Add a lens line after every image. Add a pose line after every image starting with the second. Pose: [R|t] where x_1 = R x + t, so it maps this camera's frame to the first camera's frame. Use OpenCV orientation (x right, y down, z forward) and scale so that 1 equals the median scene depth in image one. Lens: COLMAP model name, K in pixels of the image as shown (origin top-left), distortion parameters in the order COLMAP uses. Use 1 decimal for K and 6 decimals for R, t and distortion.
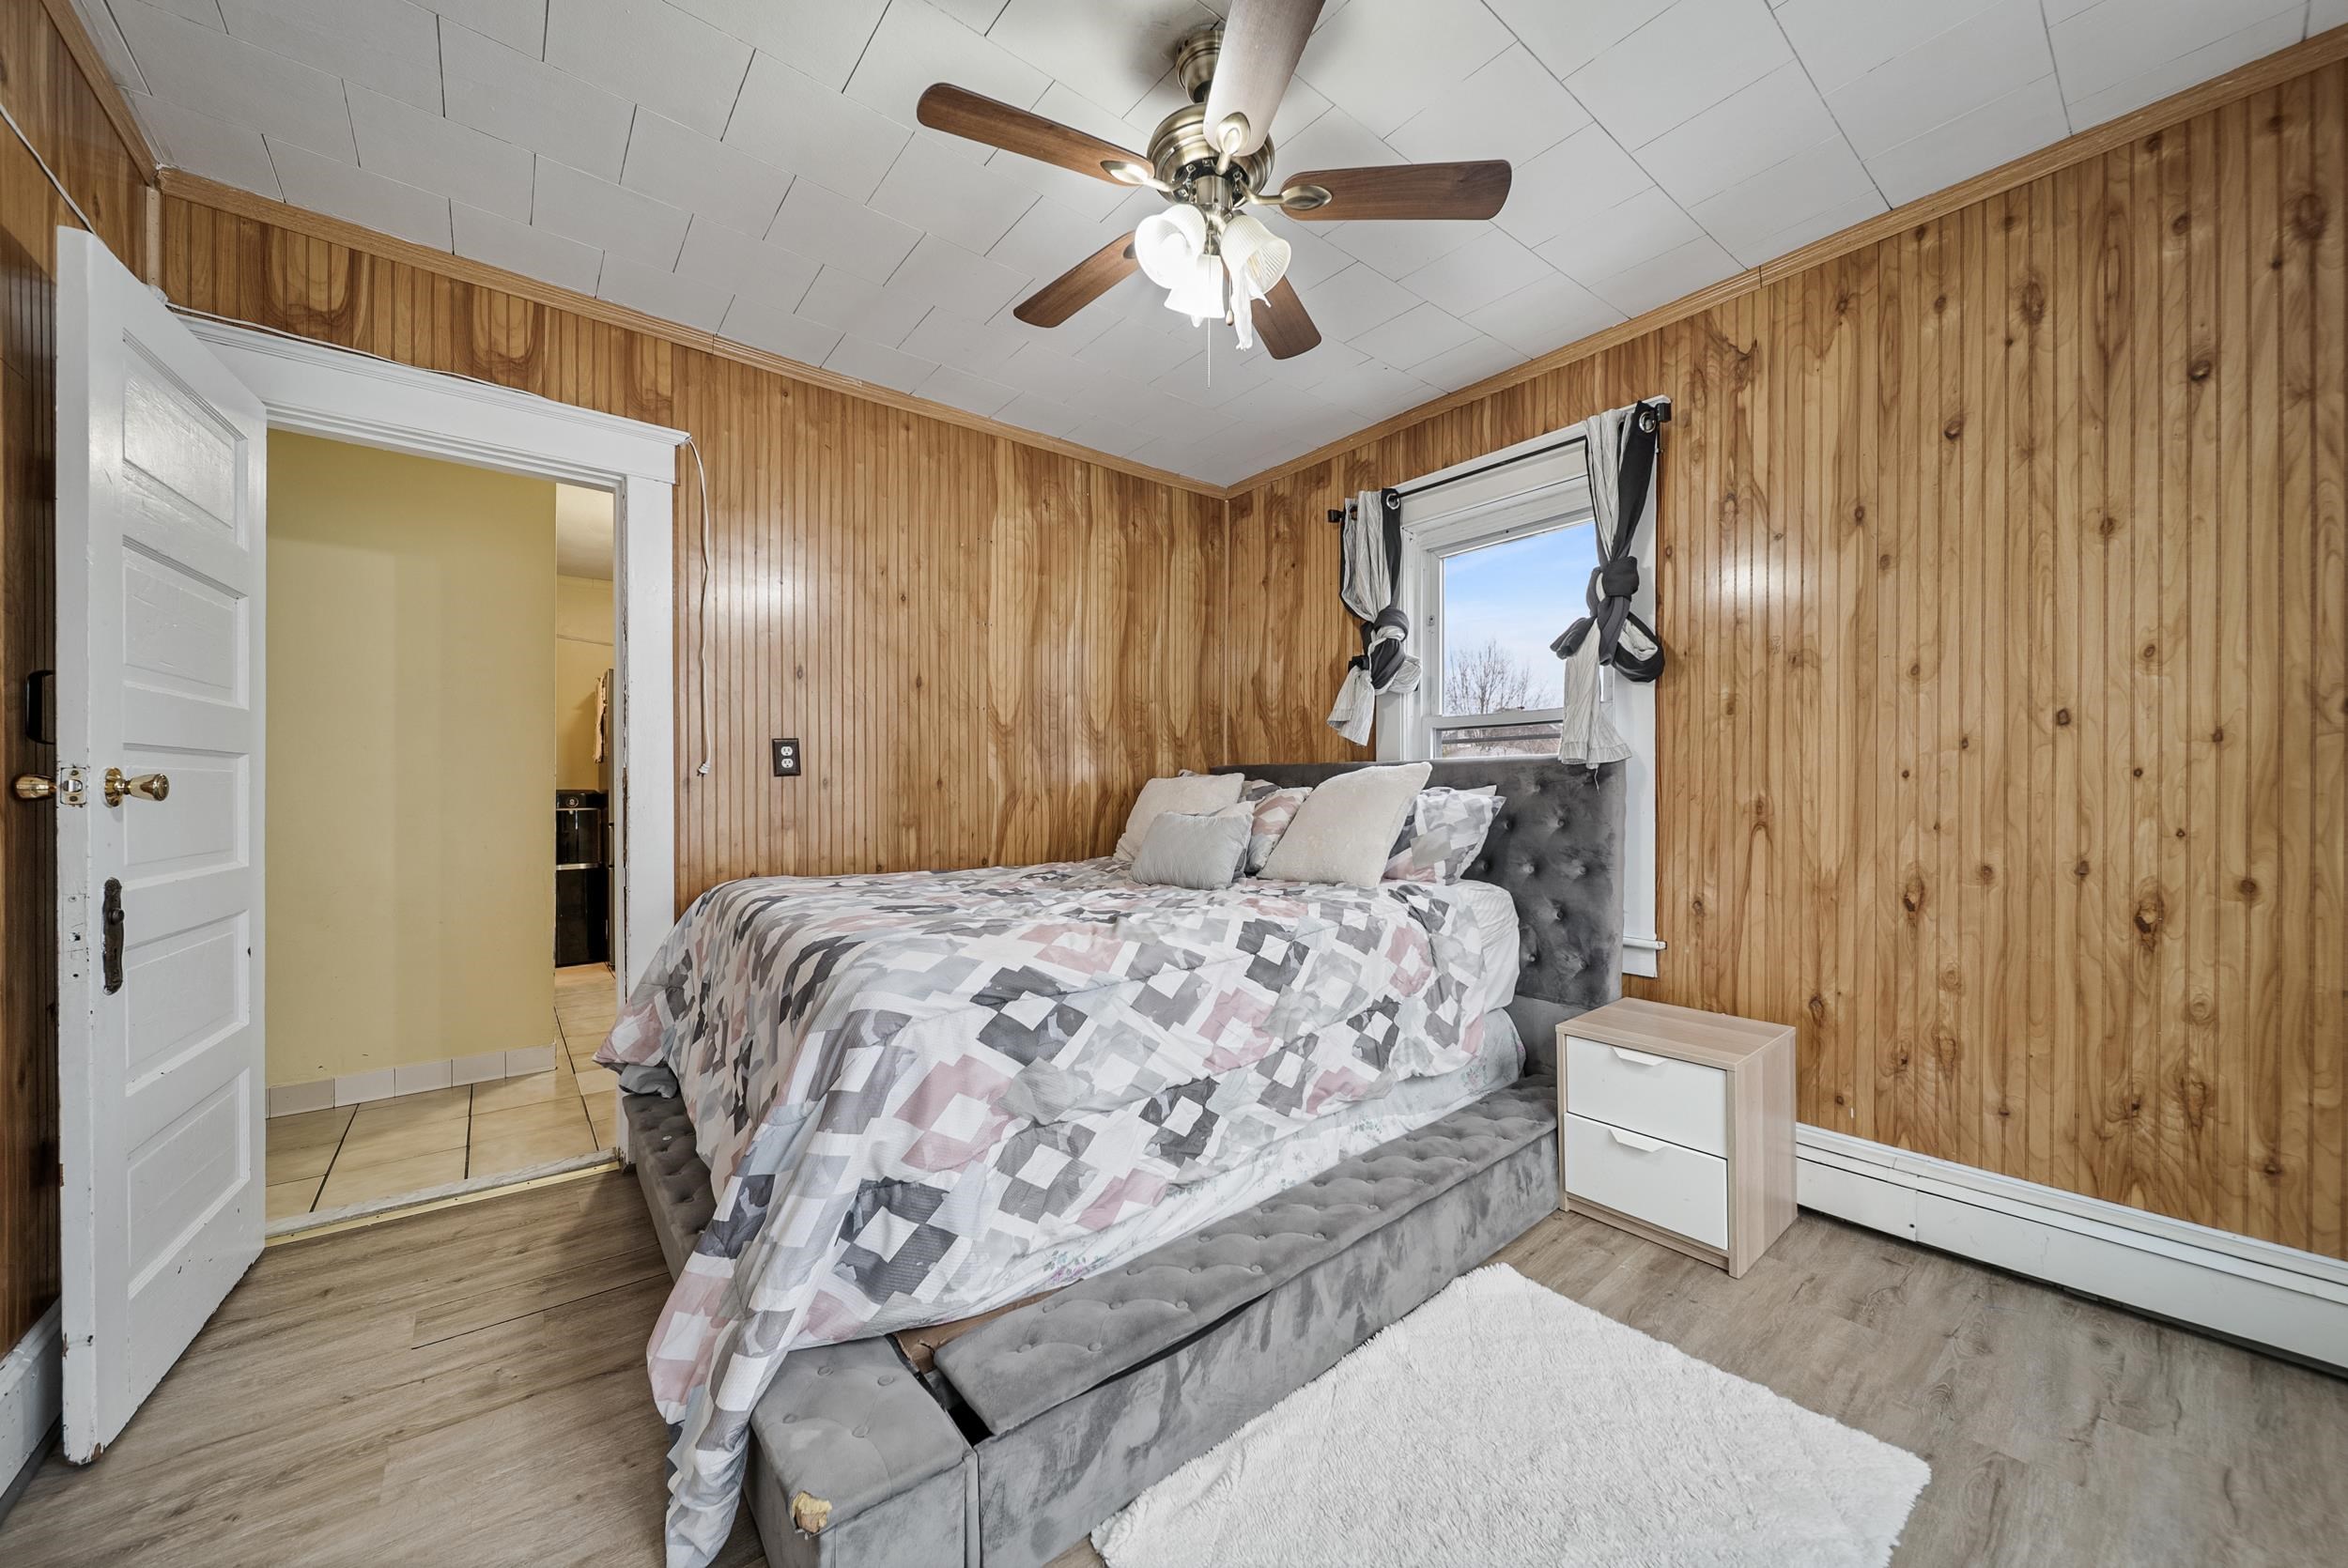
lens RADIAL K [[824.3, 0, 1181.9], [0, 824.3, 790.7], [0, 0, 1]] dist [0.001719, -0.002121]
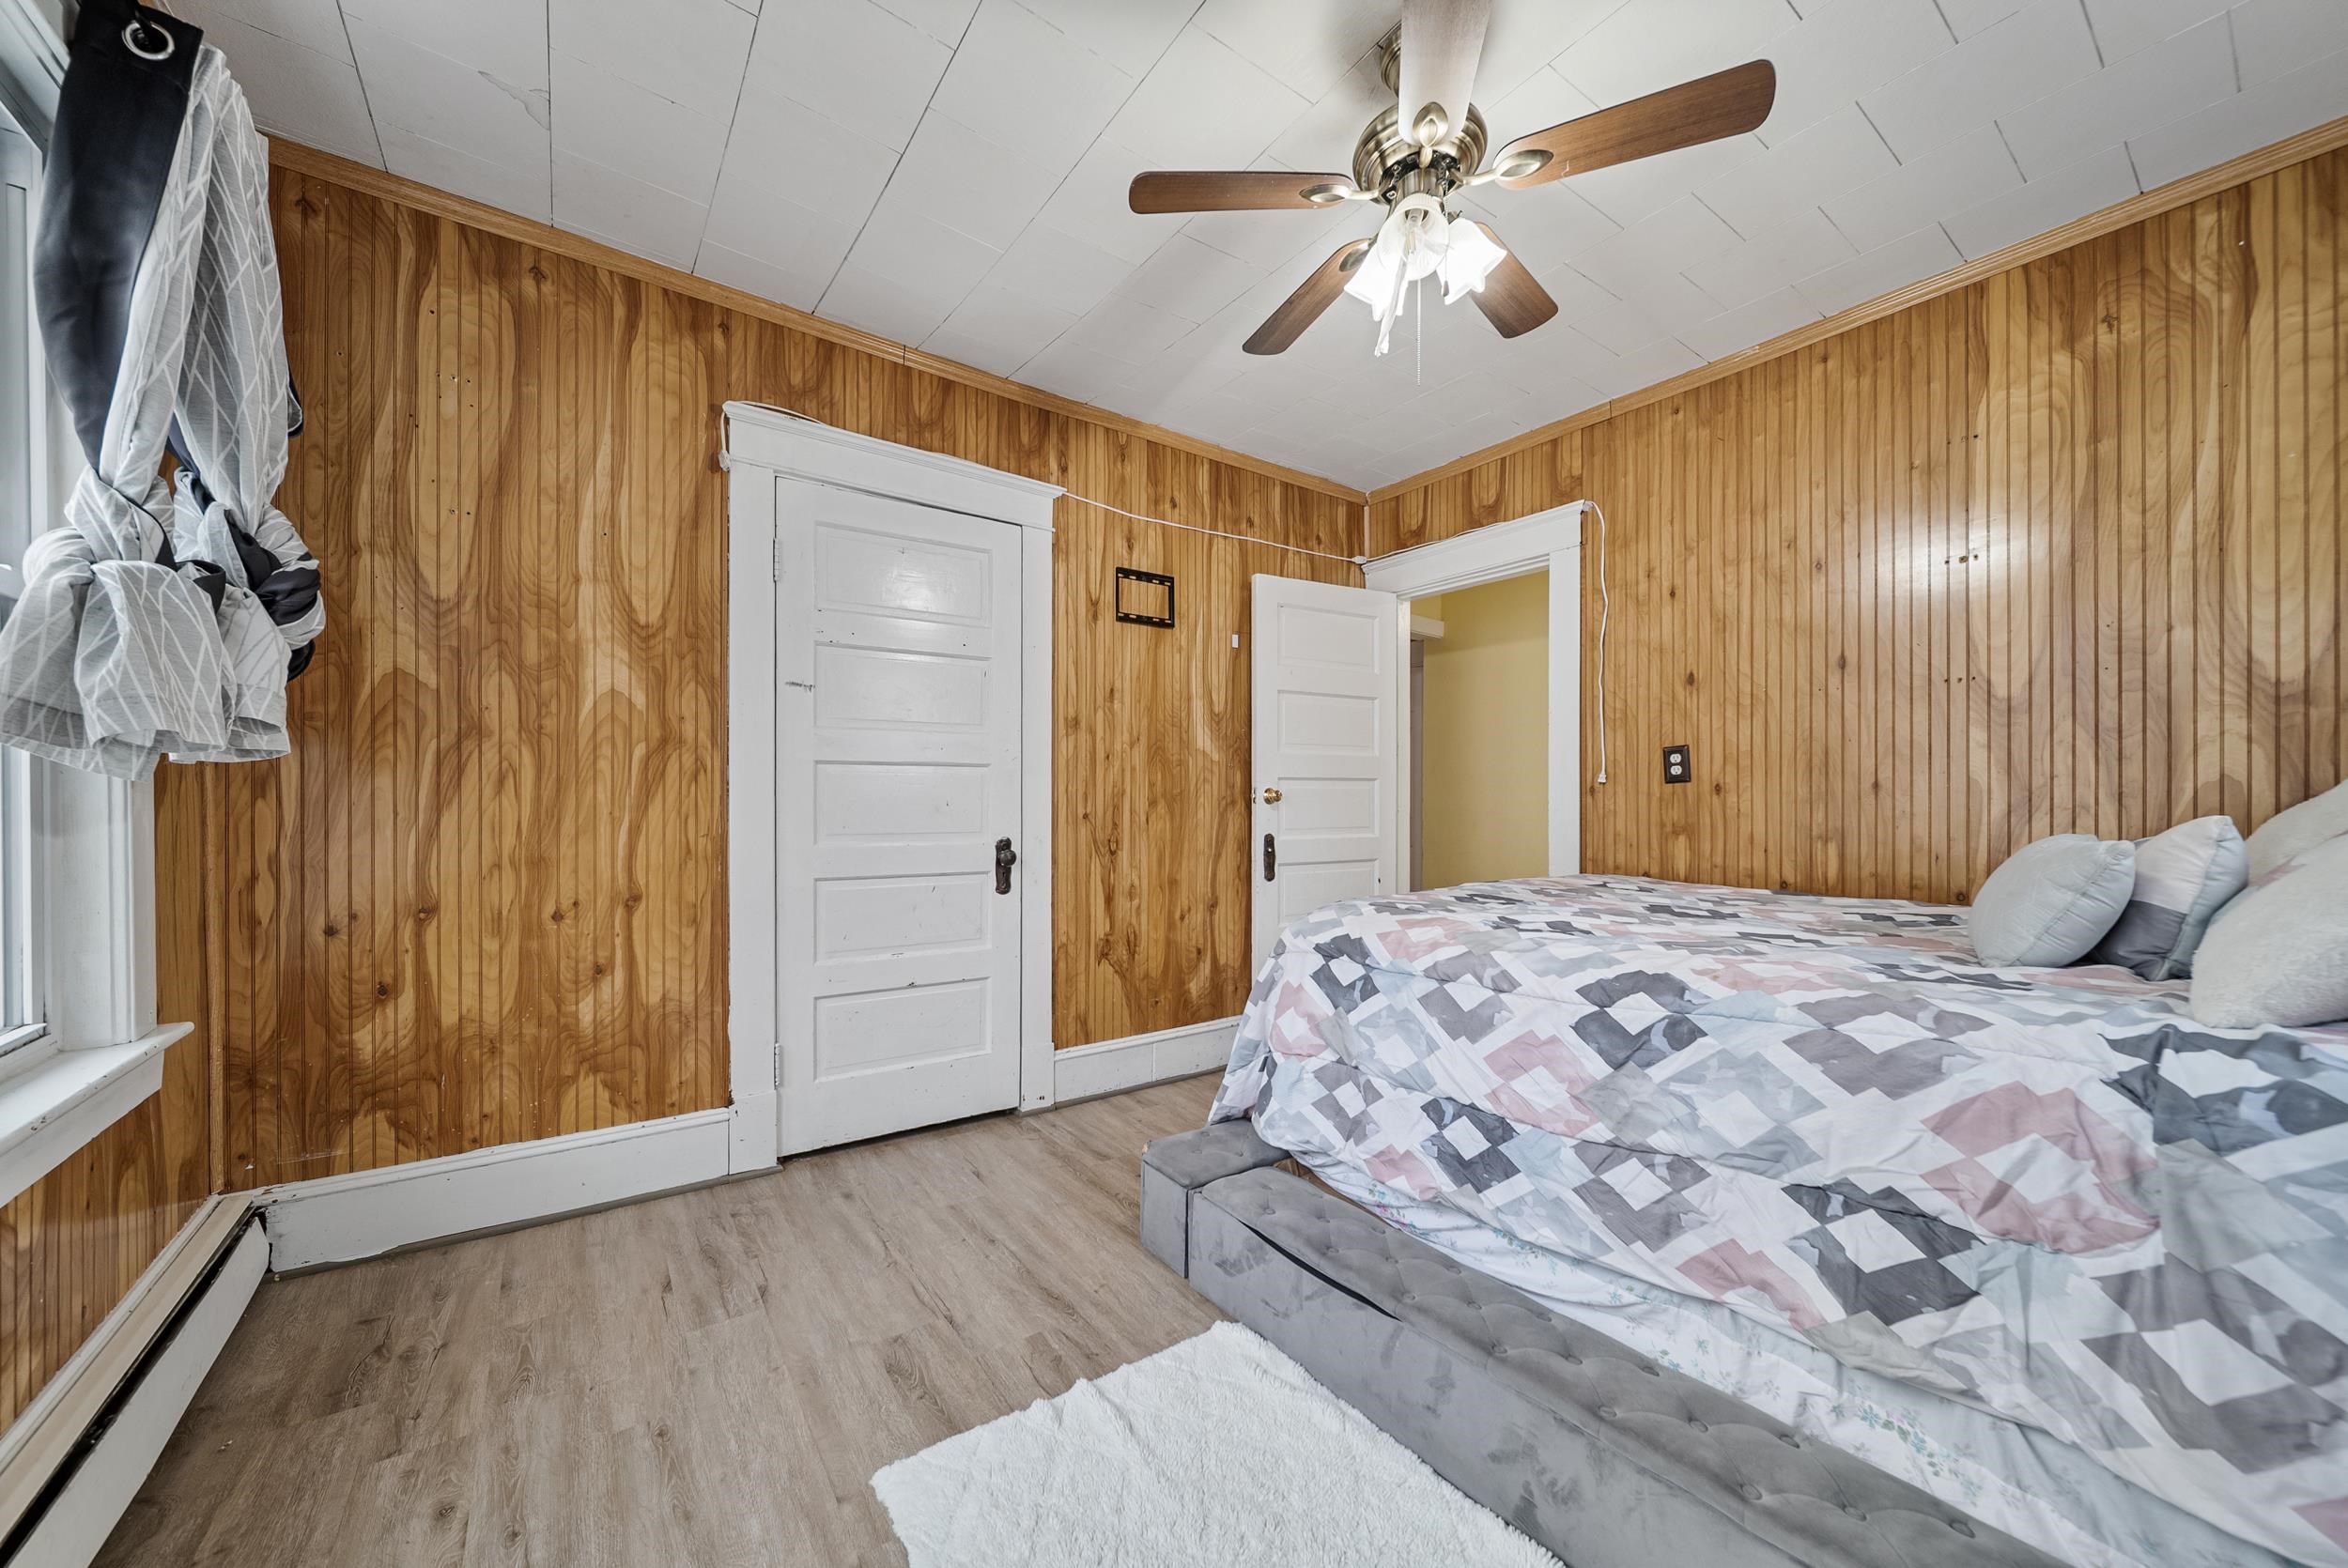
lens RADIAL K [[824.3, 0, 1177.5], [0, 824.3, 798.2], [0, 0, 1]] dist [0.001719, -0.002121]
pose [[-0.045858, -0.002262, -0.998945, 0.735795], [0.000540, 0.999997, -0.002289, 0.004661], [0.998948, -0.000644, -0.045857, 0.542695]]
